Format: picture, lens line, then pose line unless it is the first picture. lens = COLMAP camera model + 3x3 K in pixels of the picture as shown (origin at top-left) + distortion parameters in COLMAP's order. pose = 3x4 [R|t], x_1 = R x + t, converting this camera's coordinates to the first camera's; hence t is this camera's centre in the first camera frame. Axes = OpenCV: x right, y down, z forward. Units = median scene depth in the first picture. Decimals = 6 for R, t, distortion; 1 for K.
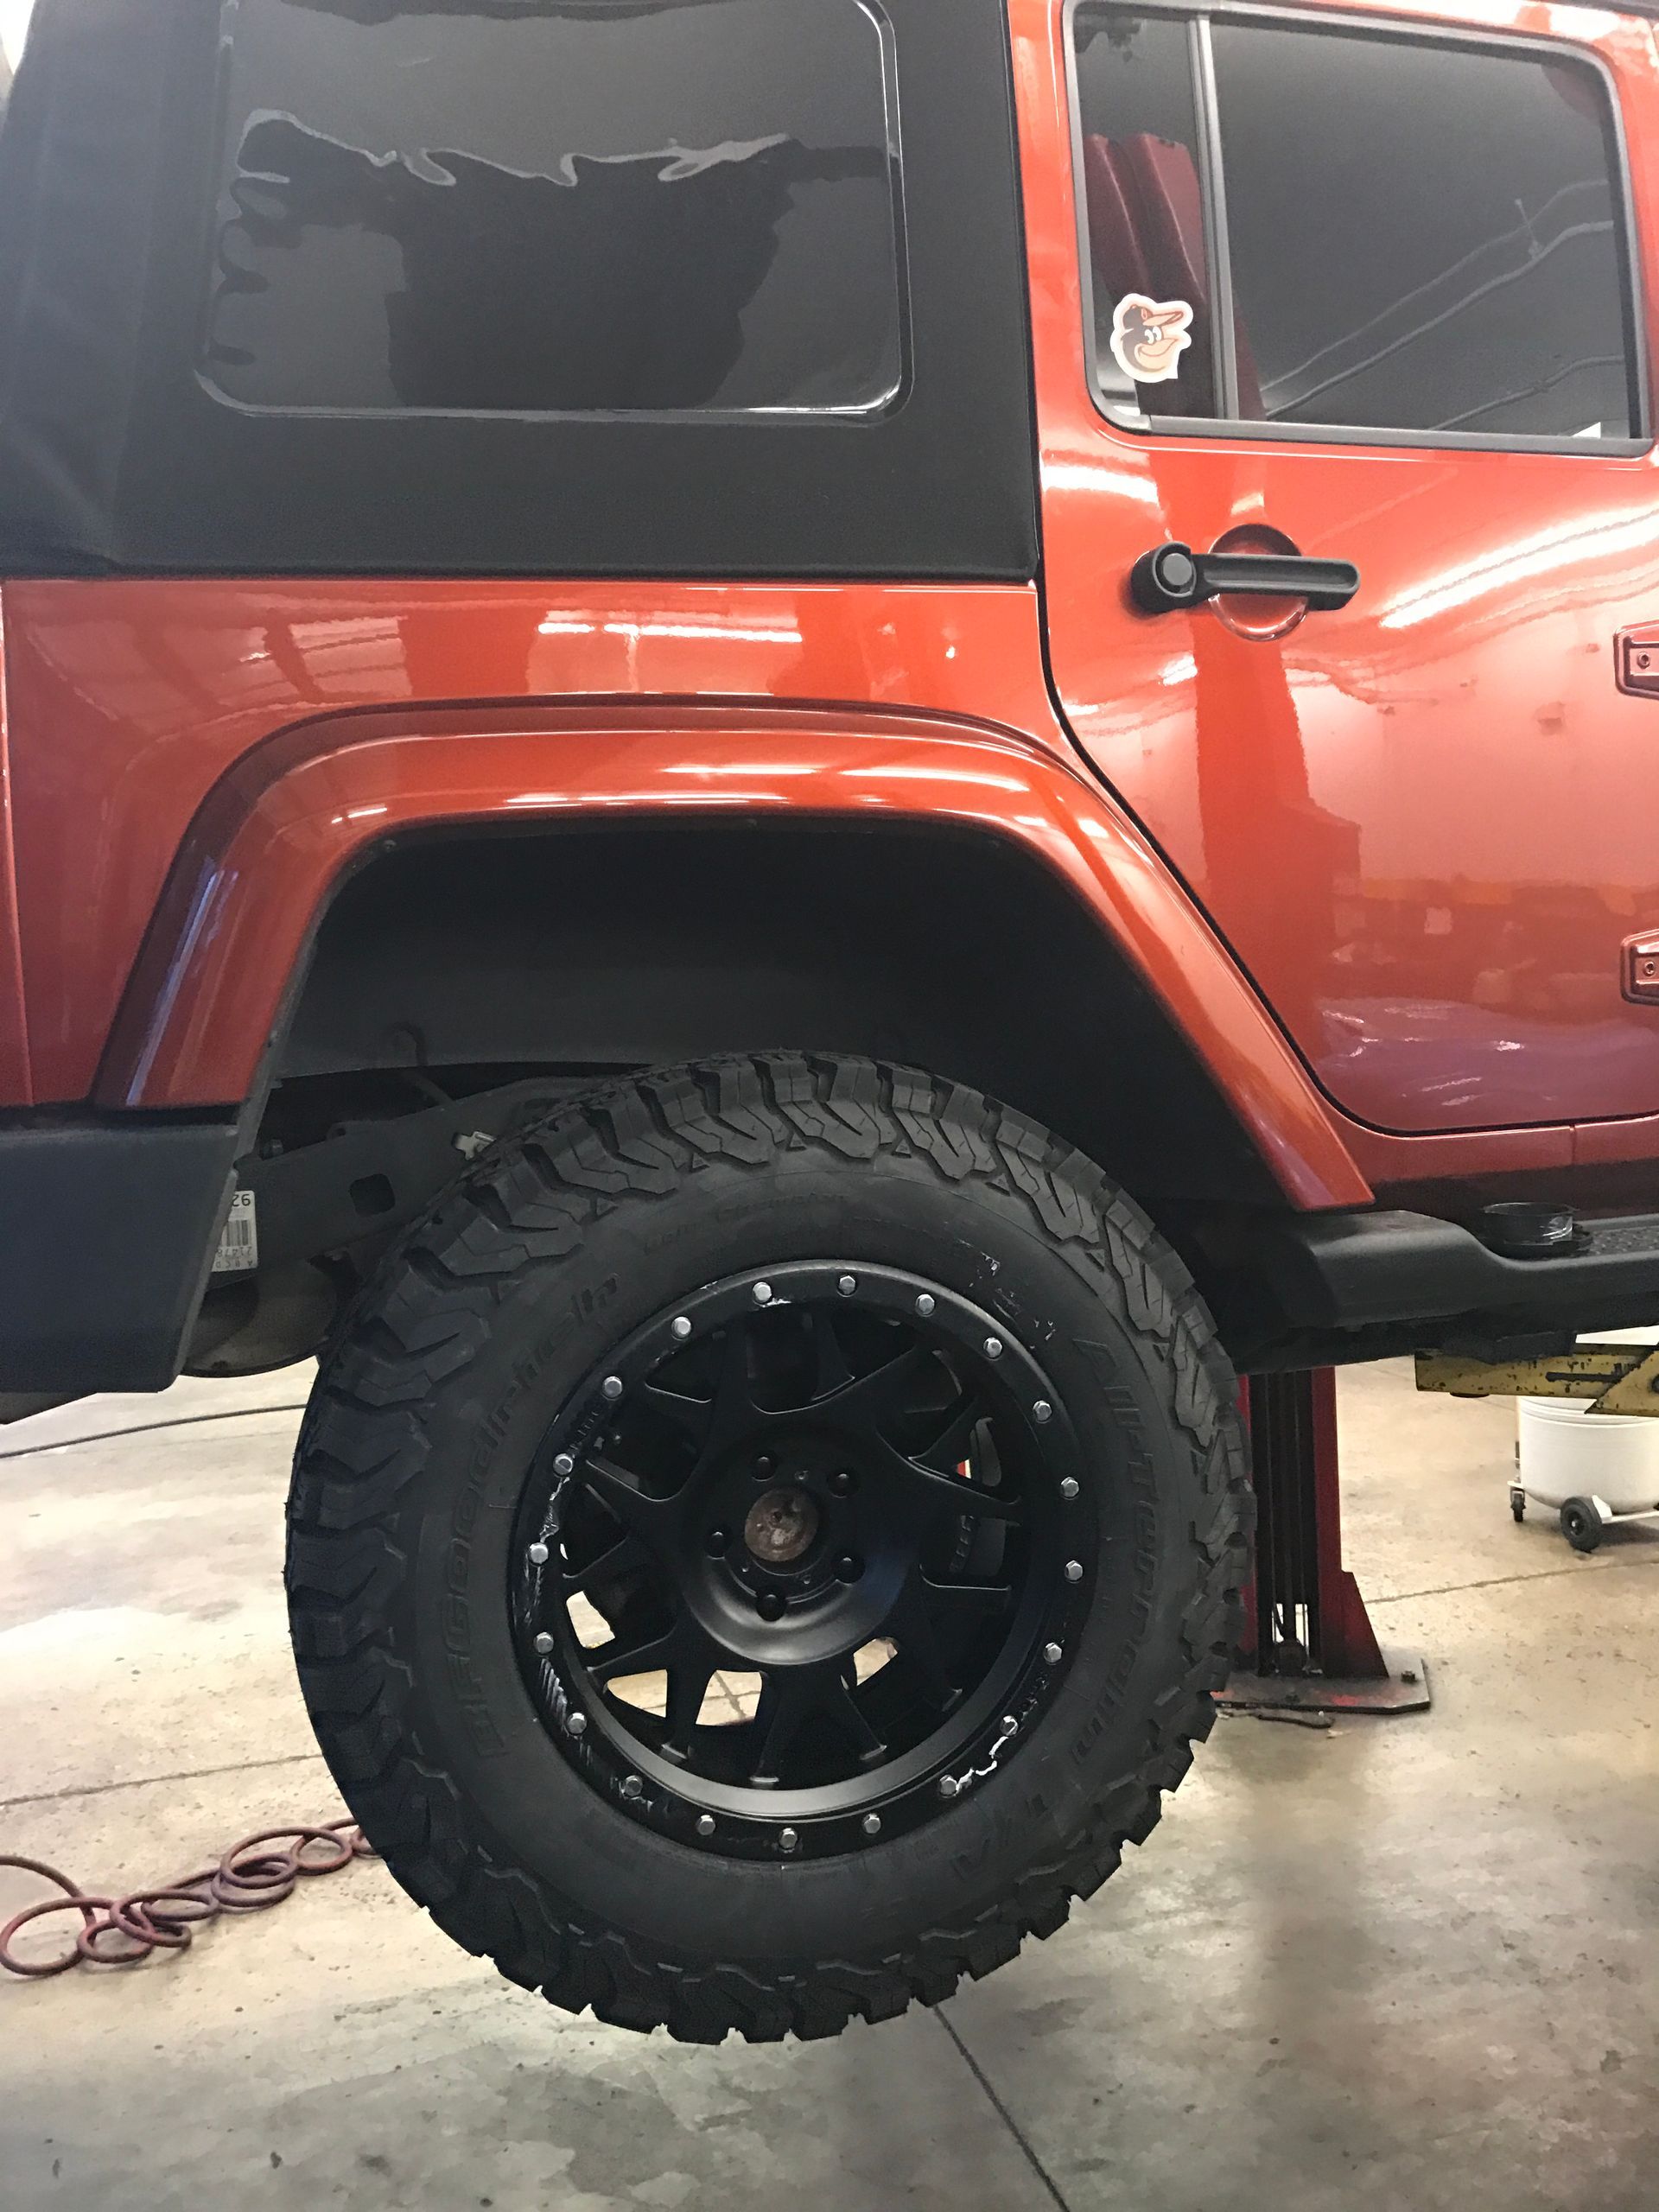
lens RADIAL K [[1791.1, 0, 835.9], [0, 1791.1, 1105.0], [0, 0, 1]] dist [0.034447, -0.043671]
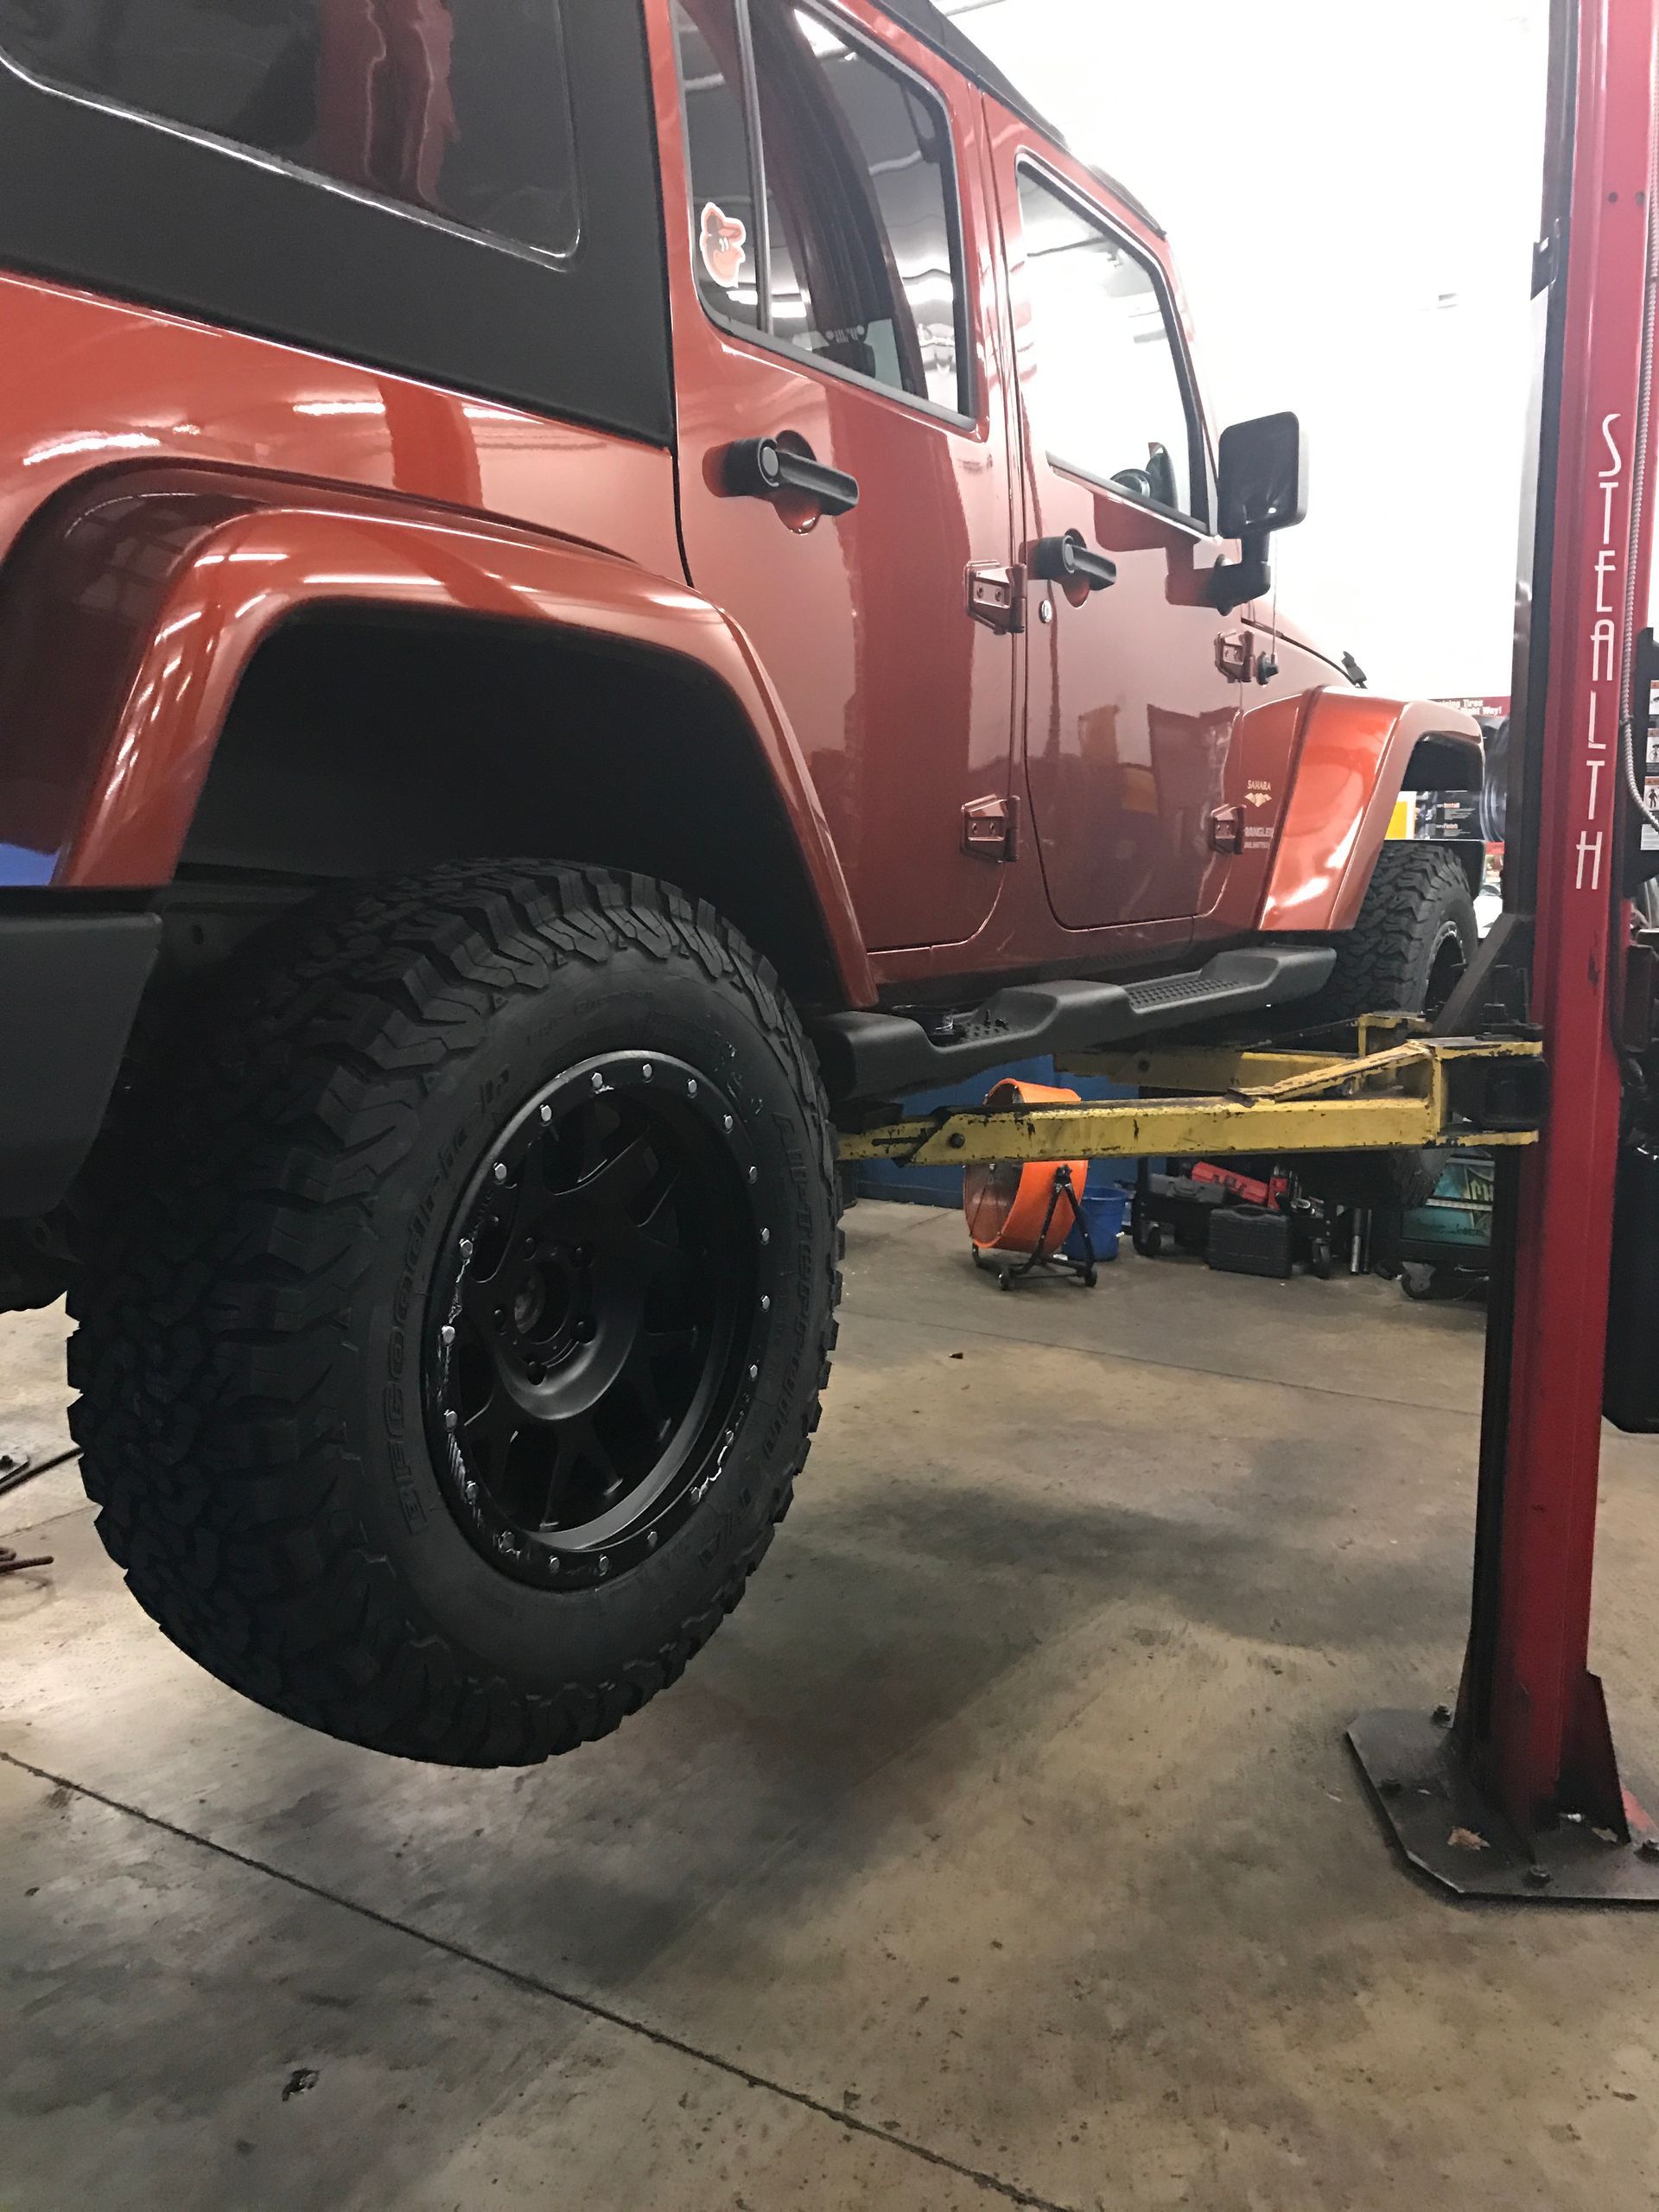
lens RADIAL K [[1791.1, 0, 844.9], [0, 1791.1, 1104.9], [0, 0, 1]] dist [0.034447, -0.043671]
pose [[0.745811, -0.047416, 0.664468, -0.655872], [-0.004233, 0.997106, 0.075904, 0.035814], [-0.666144, -0.059423, 0.743452, 0.078462]]
